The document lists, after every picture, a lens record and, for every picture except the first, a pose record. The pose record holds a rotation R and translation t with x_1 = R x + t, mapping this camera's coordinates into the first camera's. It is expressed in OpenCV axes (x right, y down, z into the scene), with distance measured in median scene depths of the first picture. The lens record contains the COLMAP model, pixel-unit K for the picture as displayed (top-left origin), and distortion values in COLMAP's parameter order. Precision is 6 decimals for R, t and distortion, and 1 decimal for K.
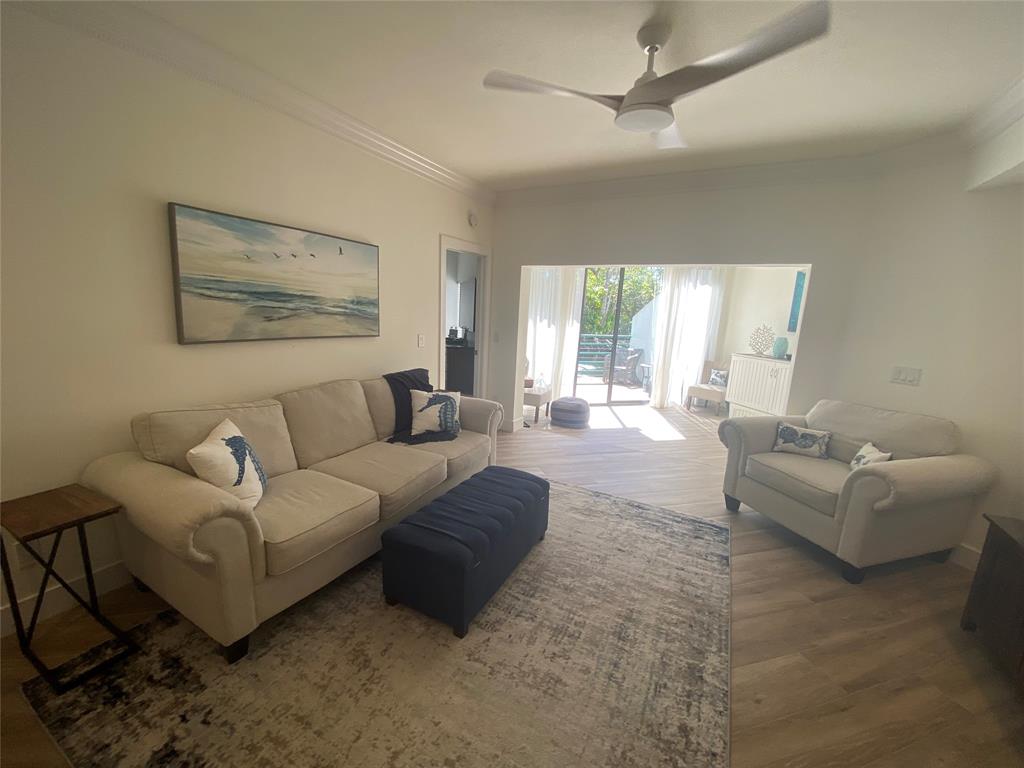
lens RADIAL K [[418.2, 0, 503.3], [0, 418.2, 388.8], [0, 0, 1]] dist [0.010495, -0.014313]
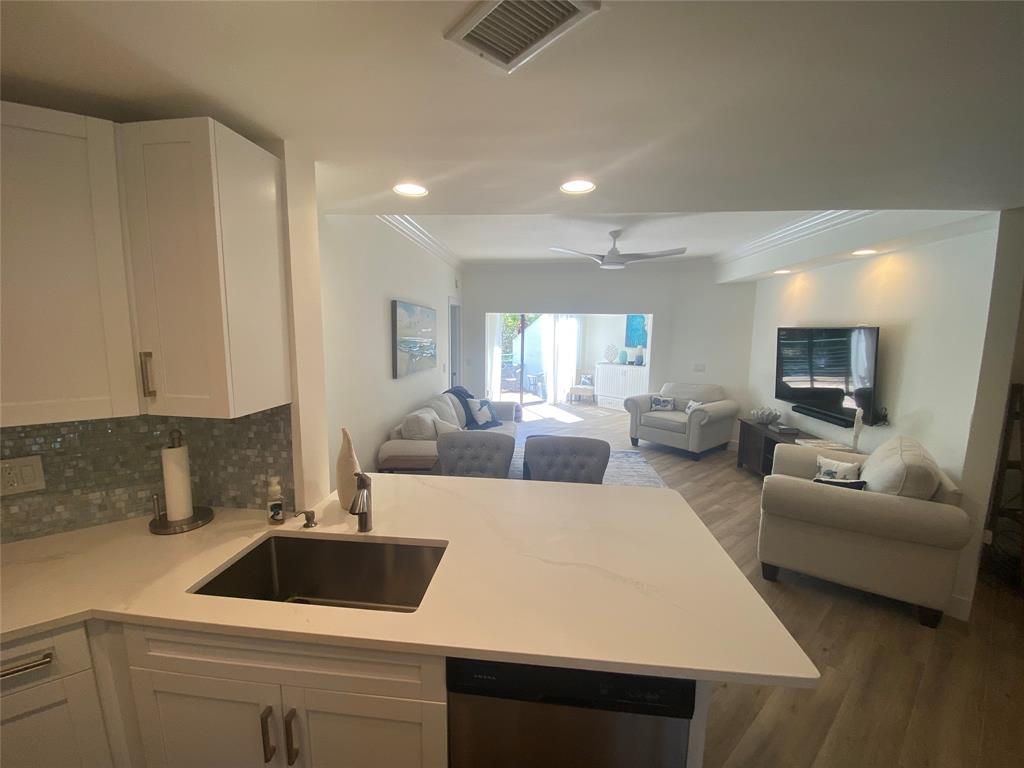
lens RADIAL K [[418.2, 0, 505.0], [0, 418.2, 380.3], [0, 0, 1]] dist [0.010495, -0.014313]
pose [[0.921972, -0.081077, 0.378674, -0.714758], [0.105387, 0.993463, -0.043880, 0.020711], [-0.372641, 0.080363, 0.924489, -0.561331]]
